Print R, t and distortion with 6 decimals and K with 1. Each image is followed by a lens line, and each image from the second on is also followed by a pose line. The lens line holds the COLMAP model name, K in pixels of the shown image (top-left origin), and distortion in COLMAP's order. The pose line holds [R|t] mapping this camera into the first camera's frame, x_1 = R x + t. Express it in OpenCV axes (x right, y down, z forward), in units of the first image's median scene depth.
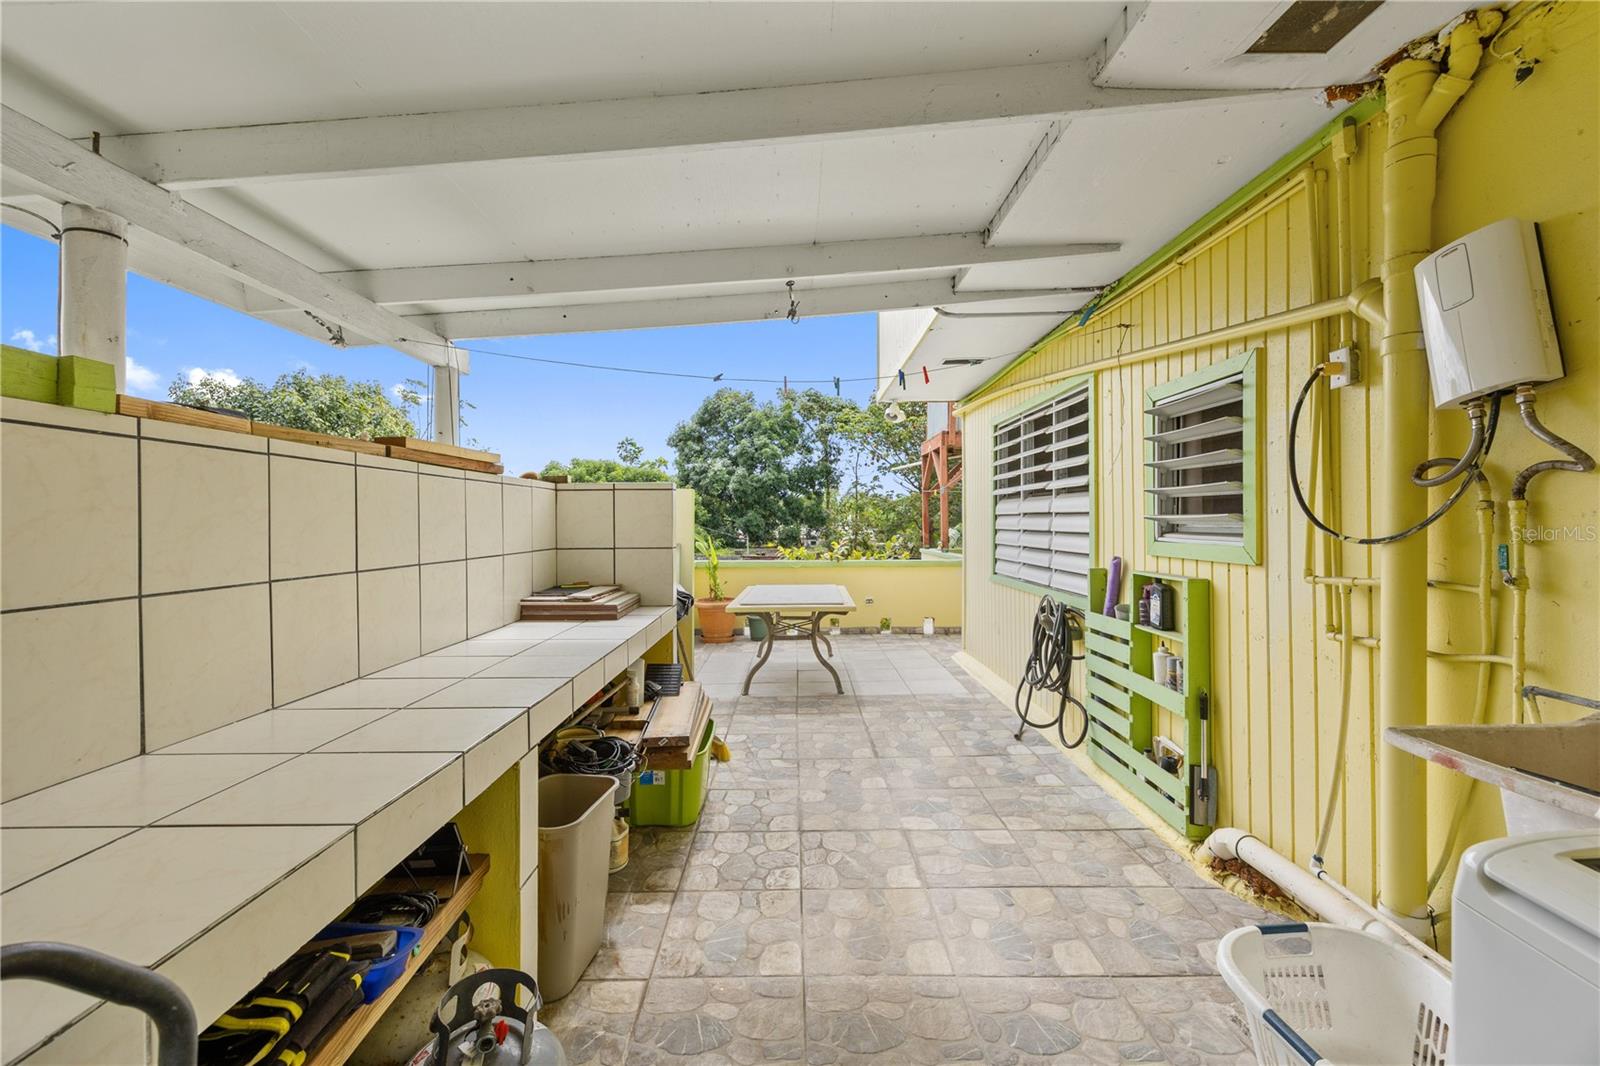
lens RADIAL K [[653.3, 0, 801.6], [0, 653.3, 523.1], [0, 0, 1]] dist [0.004001, 0.000115]
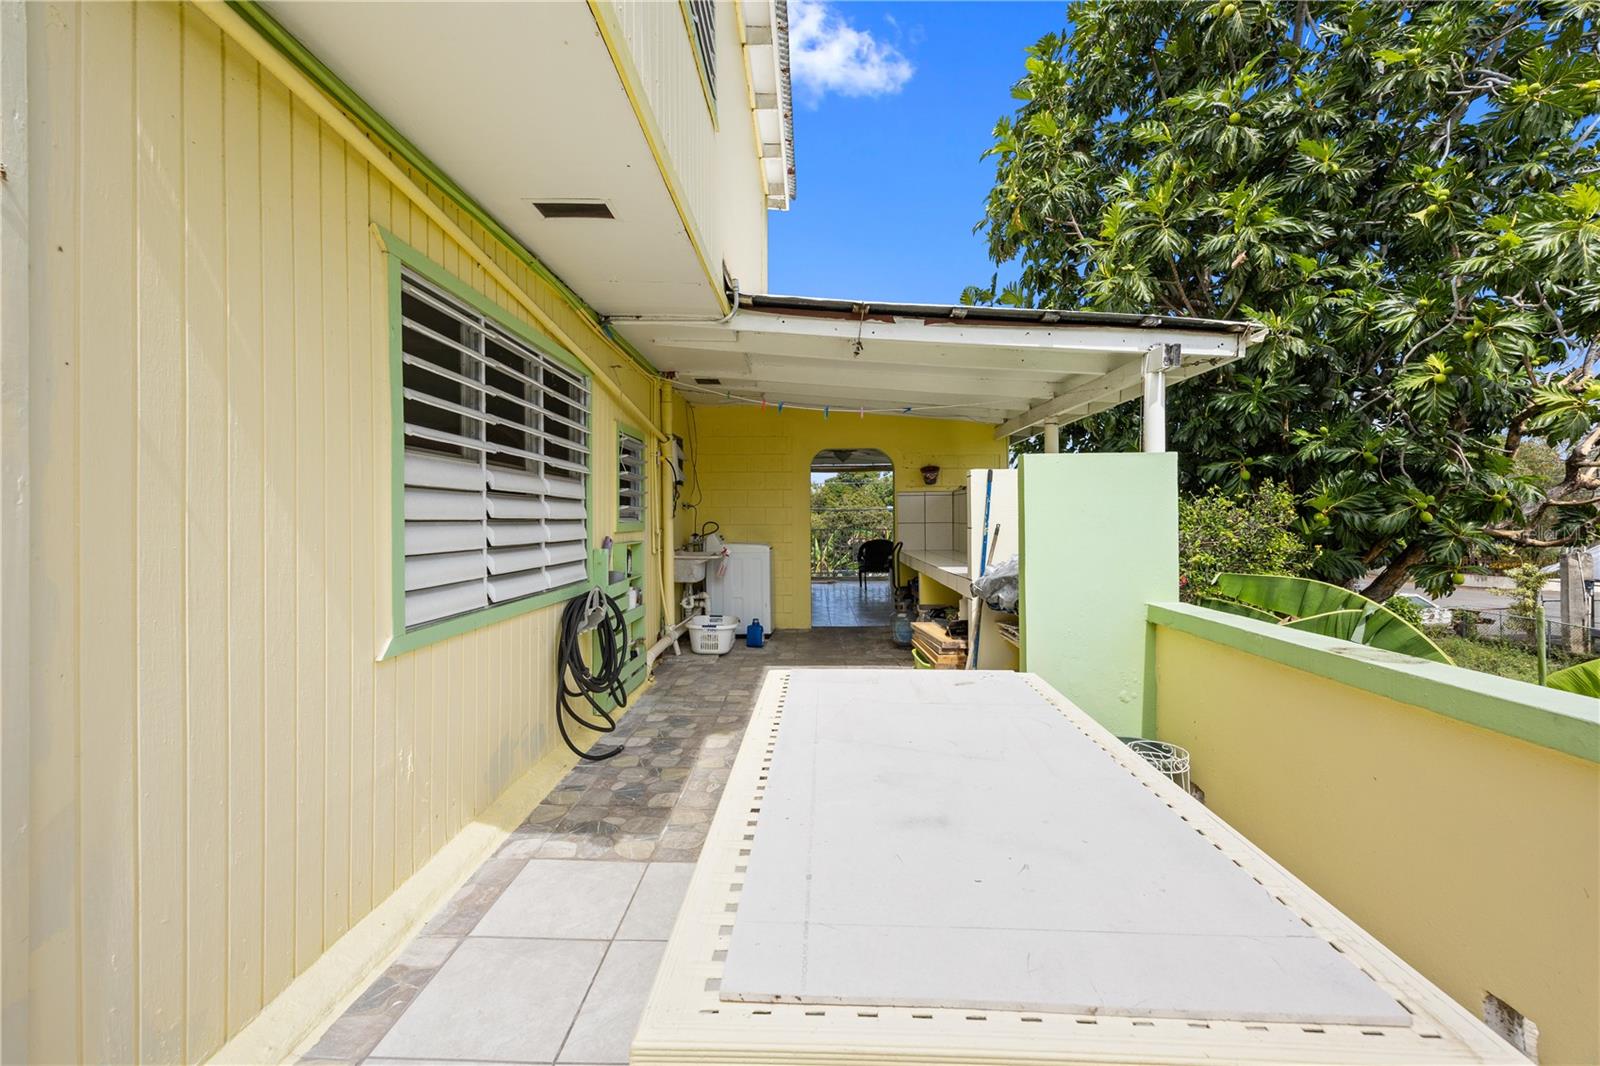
lens RADIAL K [[653.3, 0, 799.9], [0, 653.3, 524.3], [0, 0, 1]] dist [0.004001, 0.000115]
pose [[-0.999691, -0.003235, 0.024642, 0.065069], [-0.003084, 0.999976, 0.006133, 0.014368], [-0.024661, 0.006055, -0.999678, 1.942710]]
